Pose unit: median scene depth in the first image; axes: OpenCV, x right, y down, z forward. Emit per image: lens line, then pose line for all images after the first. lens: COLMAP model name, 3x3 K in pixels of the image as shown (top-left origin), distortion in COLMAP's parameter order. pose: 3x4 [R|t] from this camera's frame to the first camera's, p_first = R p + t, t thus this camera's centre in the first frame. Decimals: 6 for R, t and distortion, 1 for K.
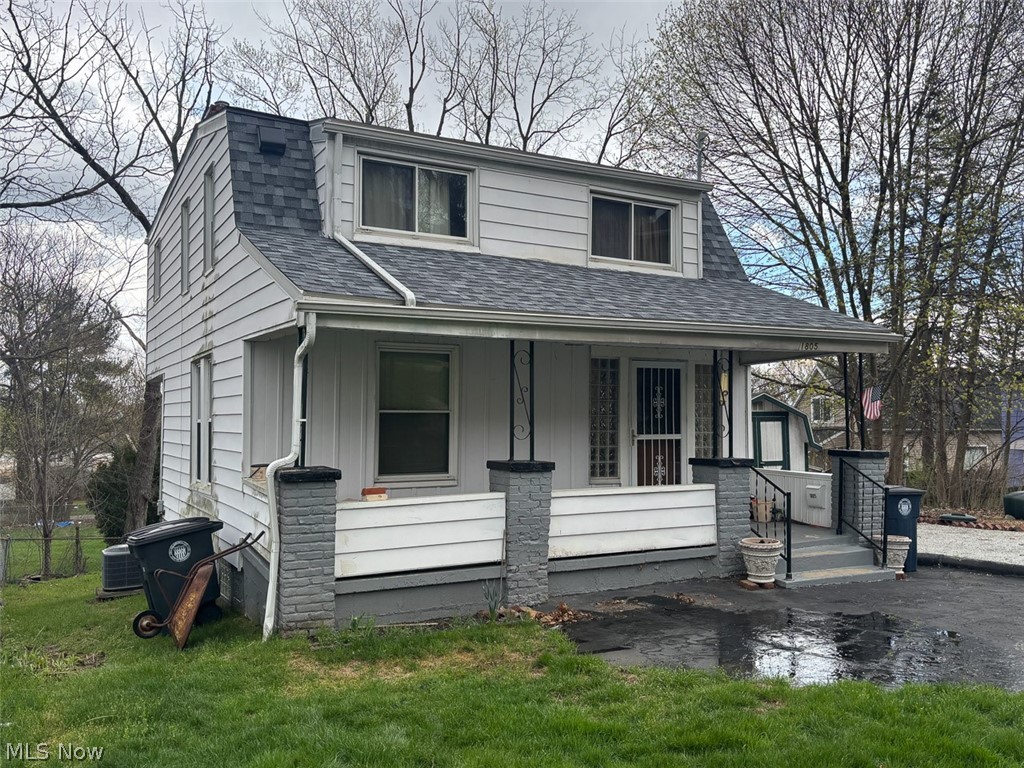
lens RADIAL K [[894.5, 0, 512.7], [0, 894.5, 387.4], [0, 0, 1]] dist [0.027910, -0.054233]
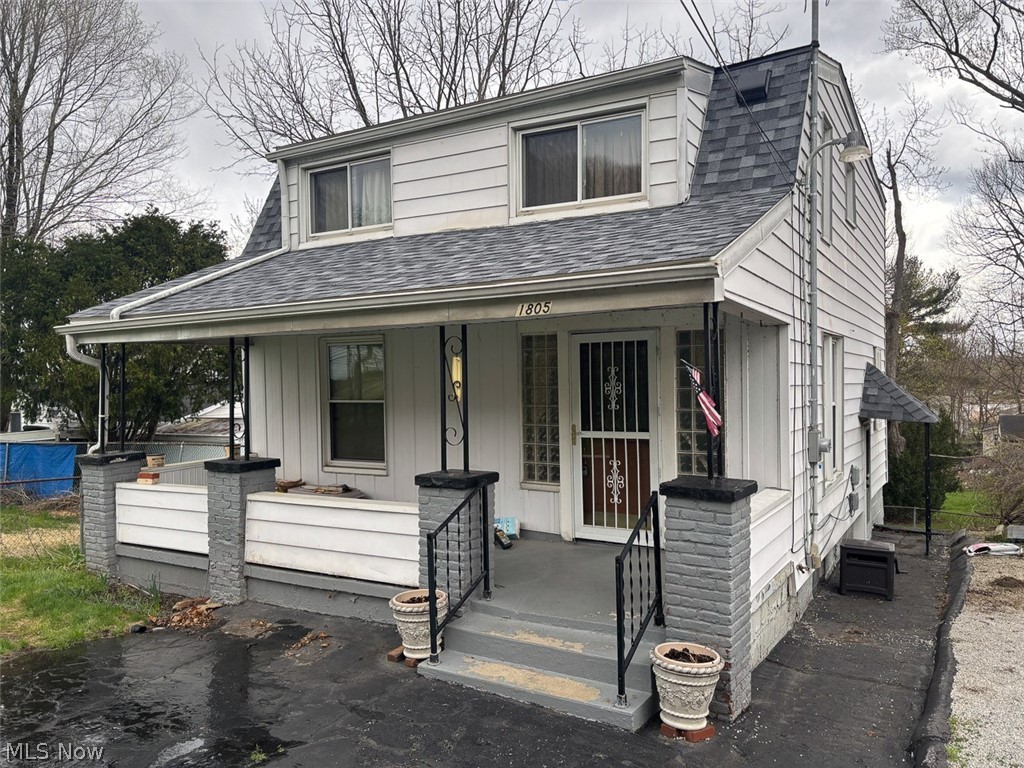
lens RADIAL K [[779.4, 0, 521.8], [0, 779.4, 385.0], [0, 0, 1]] dist [0.014382, -0.000339]
pose [[0.512923, -0.001671, -0.858433, 0.747796], [0.046384, 0.998591, 0.025772, -0.006359], [0.857181, -0.053037, 0.512277, 0.676454]]
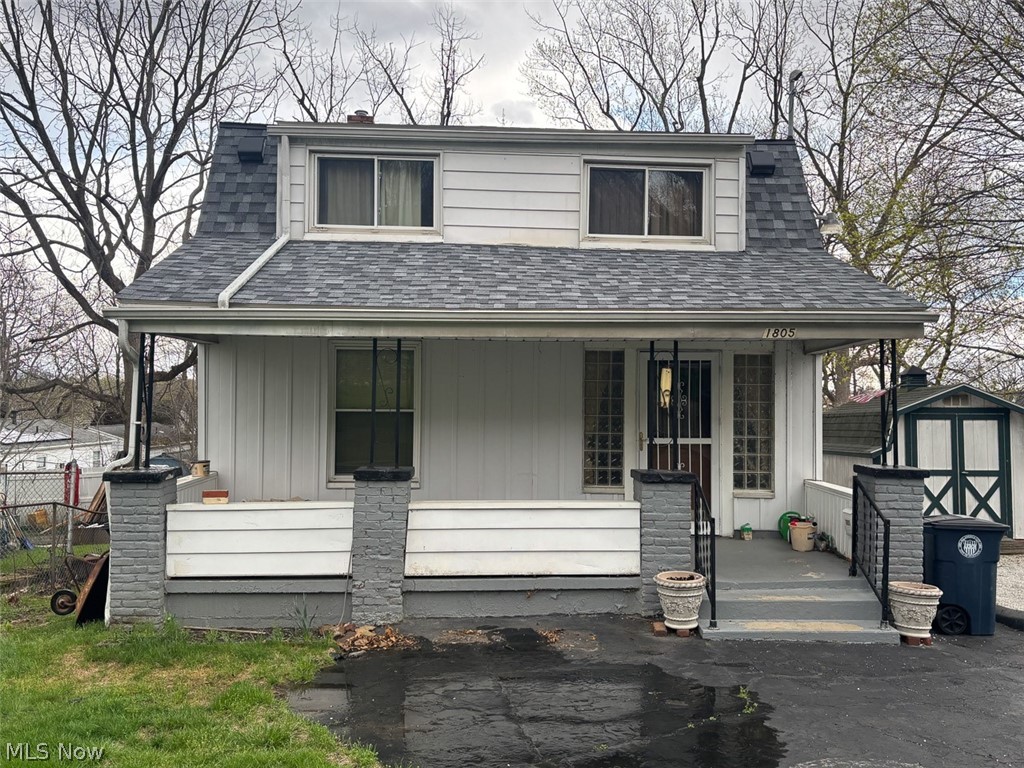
lens RADIAL K [[894.5, 0, 514.3], [0, 894.5, 380.5], [0, 0, 1]] dist [0.027910, -0.054233]
pose [[0.898379, -0.004784, -0.439195, 0.440448], [0.009413, 0.999921, 0.008363, -0.012095], [0.439121, -0.011647, 0.898353, 0.185471]]
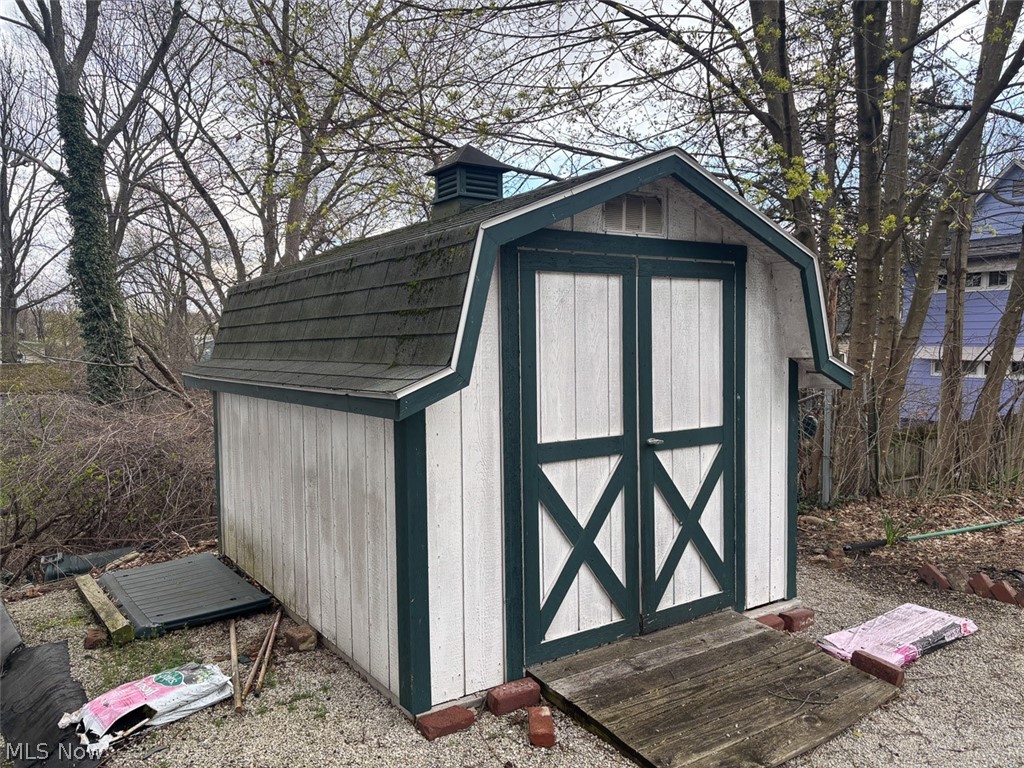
lens RADIAL K [[779.4, 0, 511.9], [0, 779.4, 380.4], [0, 0, 1]] dist [0.014382, -0.000339]
pose [[0.985984, -0.008866, 0.166602, 0.330088], [-0.008006, 0.994922, 0.100331, 0.074120], [-0.166646, -0.100259, 0.980906, 1.293940]]
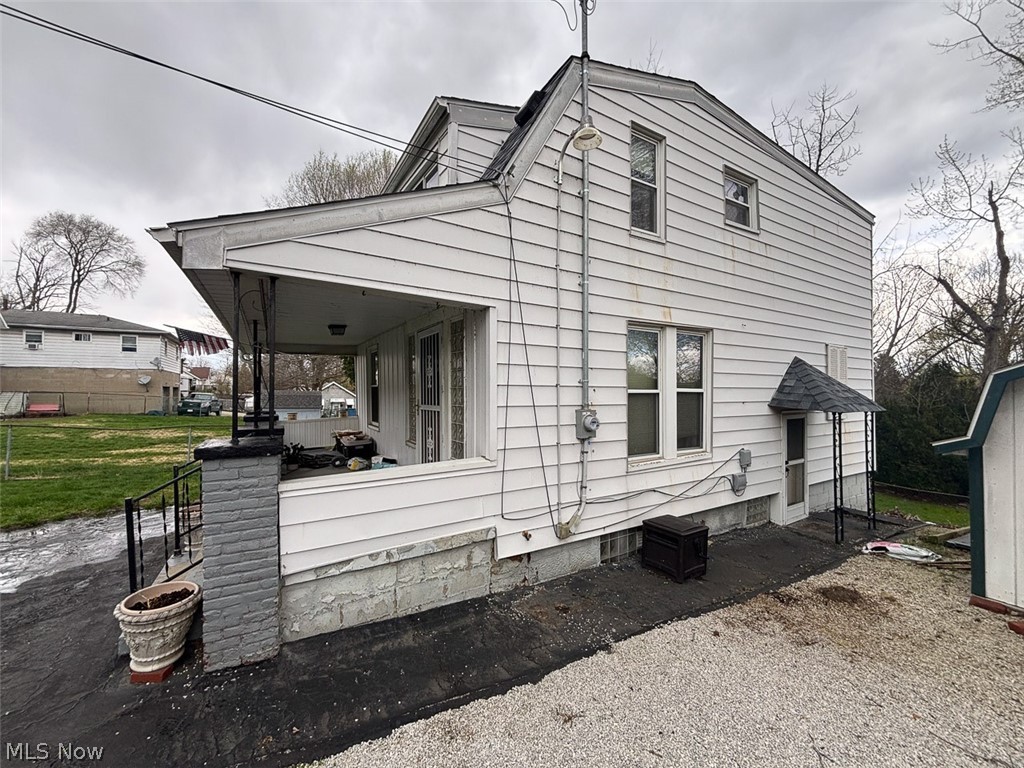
lens RADIAL K [[412.9, 0, 516.8], [0, 412.9, 384.6], [0, 0, 1]] dist [0.000774, -0.000292]
pose [[0.032804, -0.015474, -0.999342, 0.676687], [0.043010, 0.998976, -0.014056, 0.045093], [0.998536, -0.042521, 0.033436, 1.197304]]
